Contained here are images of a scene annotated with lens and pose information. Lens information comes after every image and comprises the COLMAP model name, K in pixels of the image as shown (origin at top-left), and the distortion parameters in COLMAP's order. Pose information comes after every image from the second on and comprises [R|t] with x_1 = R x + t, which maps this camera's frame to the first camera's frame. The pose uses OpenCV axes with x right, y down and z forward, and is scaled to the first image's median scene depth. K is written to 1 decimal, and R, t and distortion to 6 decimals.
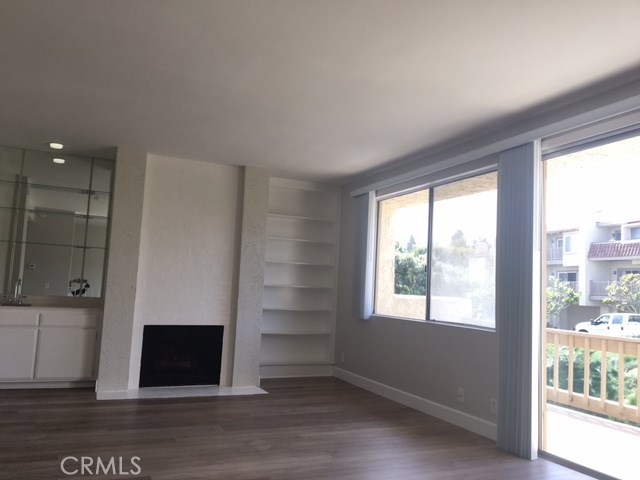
lens RADIAL K [[539.4, 0, 320.0], [0, 539.4, 240.0], [0, 0, 1]] dist [0.101857, -0.166459]
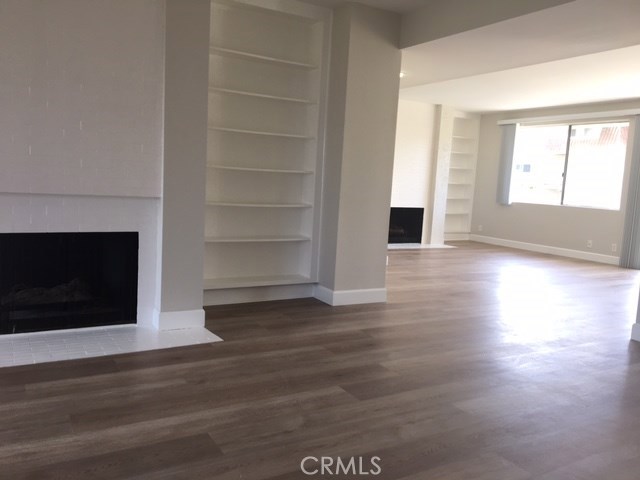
lens RADIAL K [[539.4, 0, 320.0], [0, 539.4, 240.0], [0, 0, 1]] dist [0.101857, -0.166459]
pose [[0.993629, -0.001145, 0.112699, -0.678517], [-0.022353, 0.978084, 0.207009, -0.076598], [-0.110466, -0.208210, 0.971826, -0.562796]]
